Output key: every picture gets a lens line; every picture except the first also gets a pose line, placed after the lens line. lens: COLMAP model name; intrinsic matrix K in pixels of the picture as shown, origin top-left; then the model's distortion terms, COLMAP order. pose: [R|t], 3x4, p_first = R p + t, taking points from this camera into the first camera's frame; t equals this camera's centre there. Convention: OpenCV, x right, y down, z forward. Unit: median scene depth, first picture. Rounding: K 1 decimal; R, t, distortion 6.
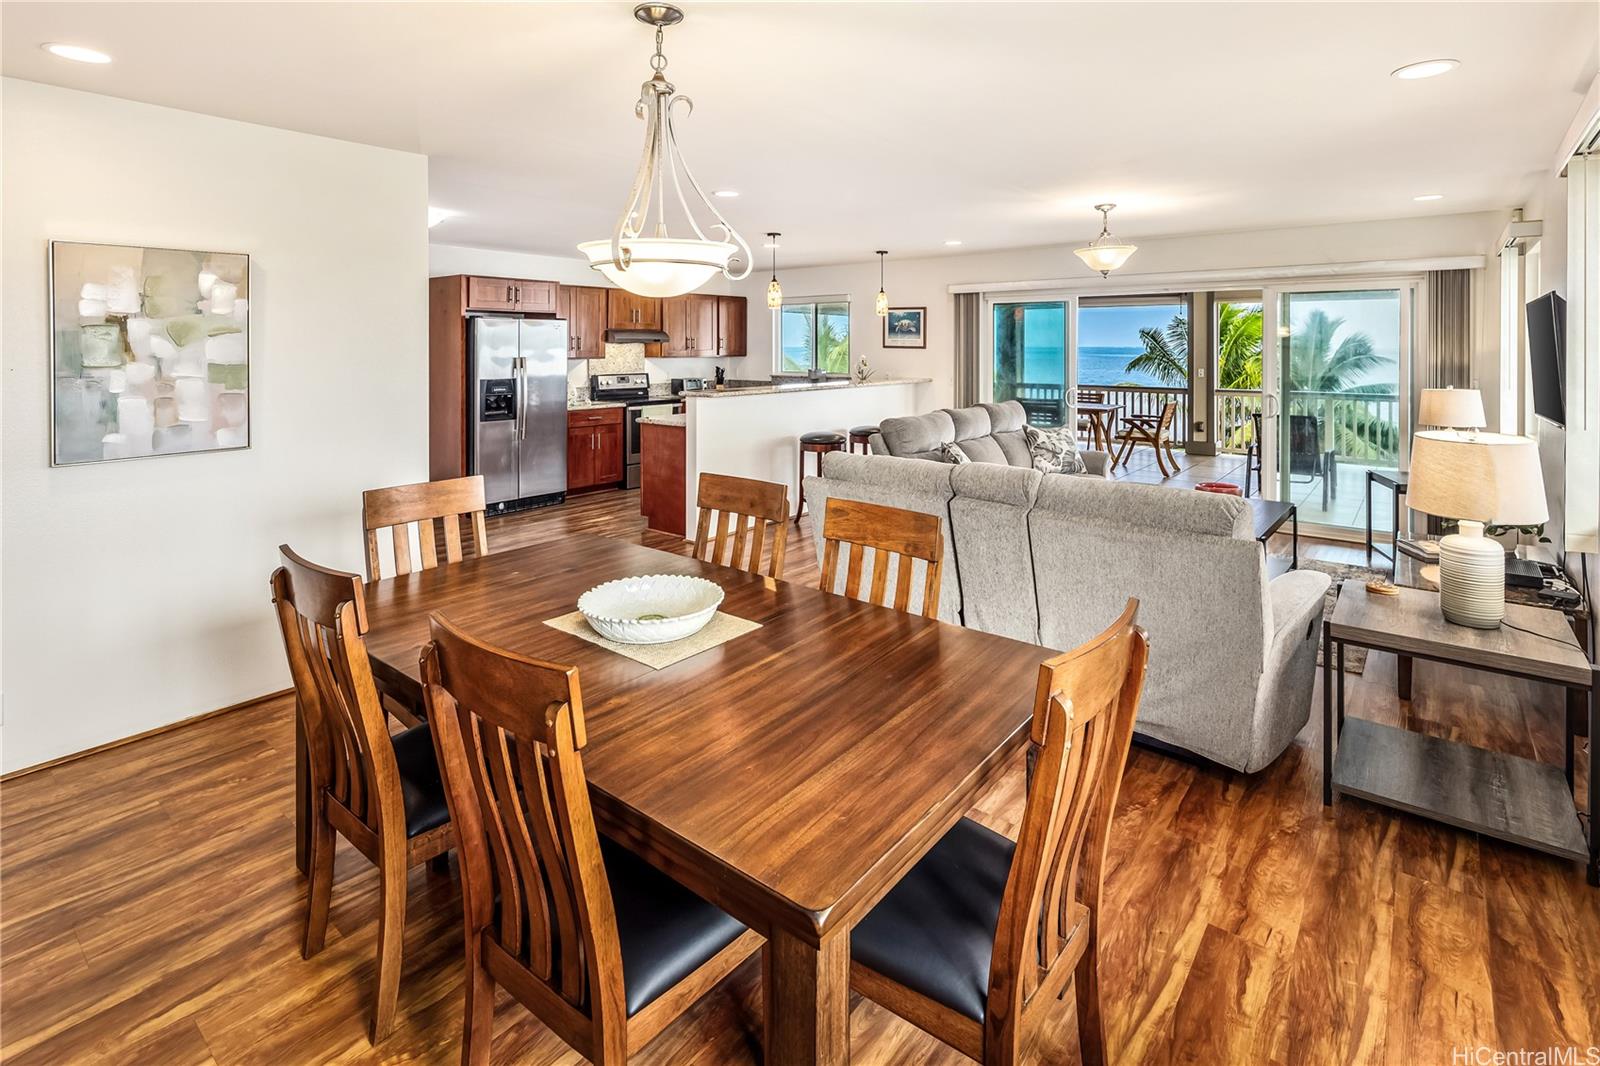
lens RADIAL K [[769.7, 0, 800.0], [0, 769.7, 533.0], [0, 0, 1]] dist [-0.001382, -0.000376]
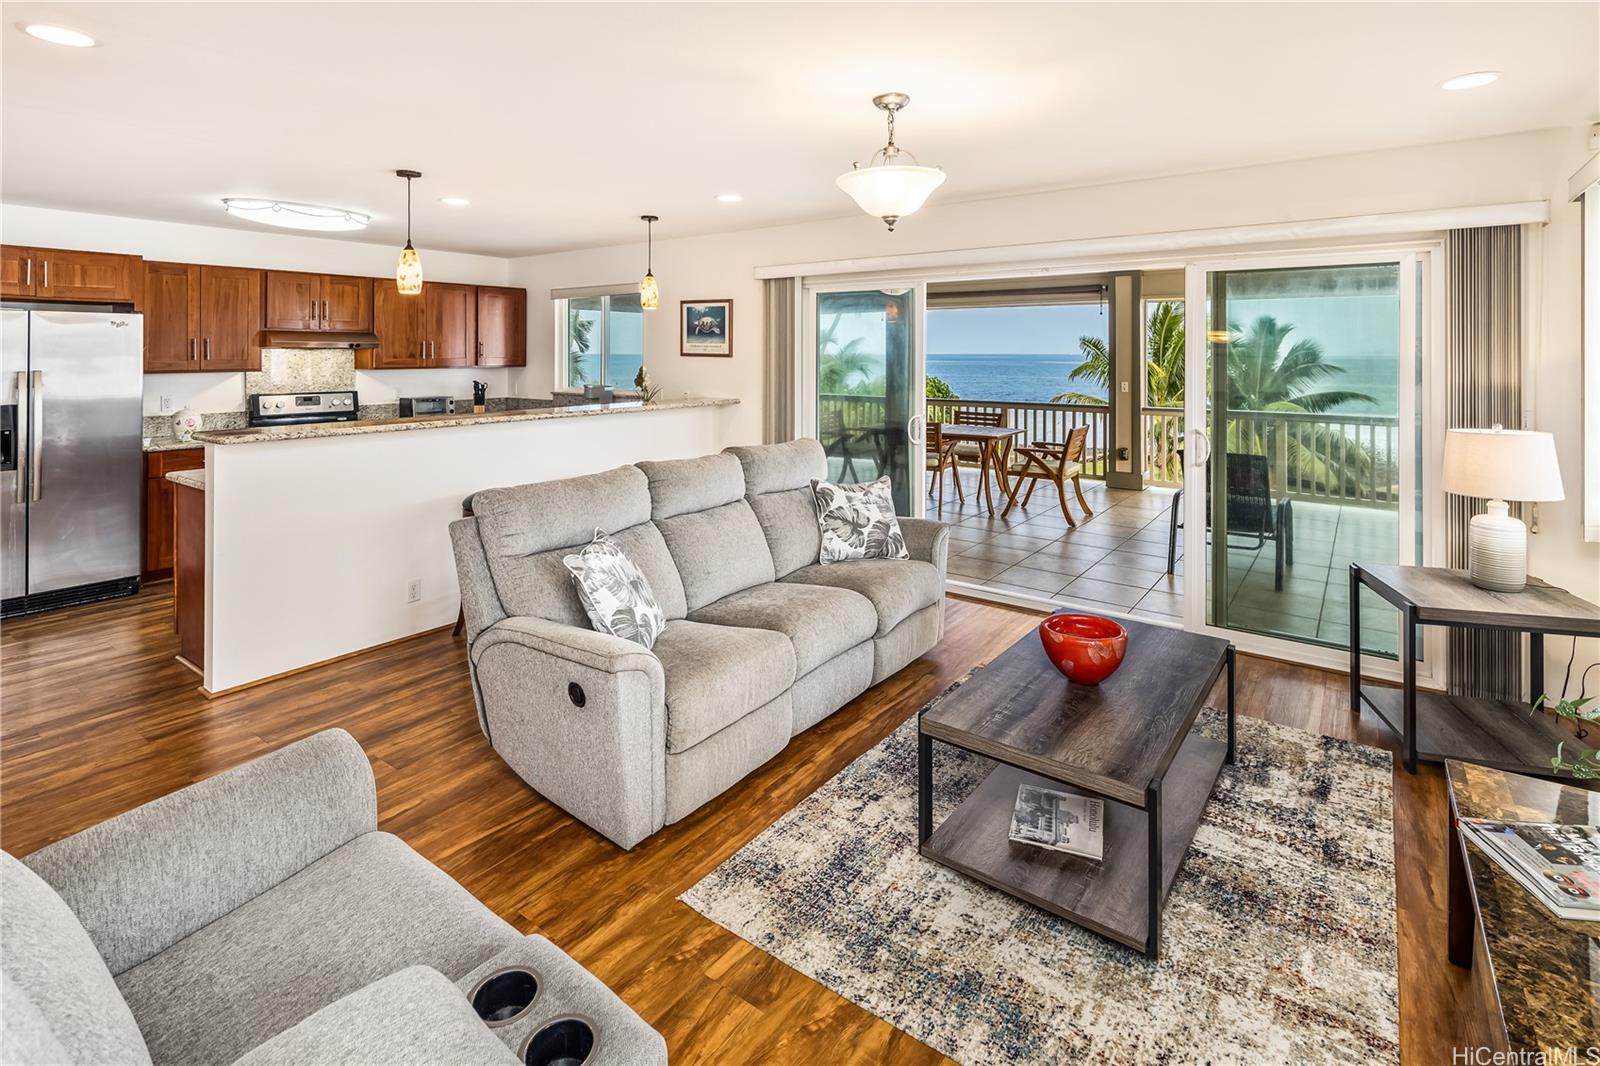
lens RADIAL K [[741.2, 0, 800.0], [0, 741.2, 533.0], [0, 0, 1]] dist [0.002750, 0.000489]
pose [[0.999421, -0.007241, 0.033238, 0.198983], [0.007267, 0.999973, -0.000671, -0.073323], [-0.033232, 0.000912, 0.999447, 0.301259]]
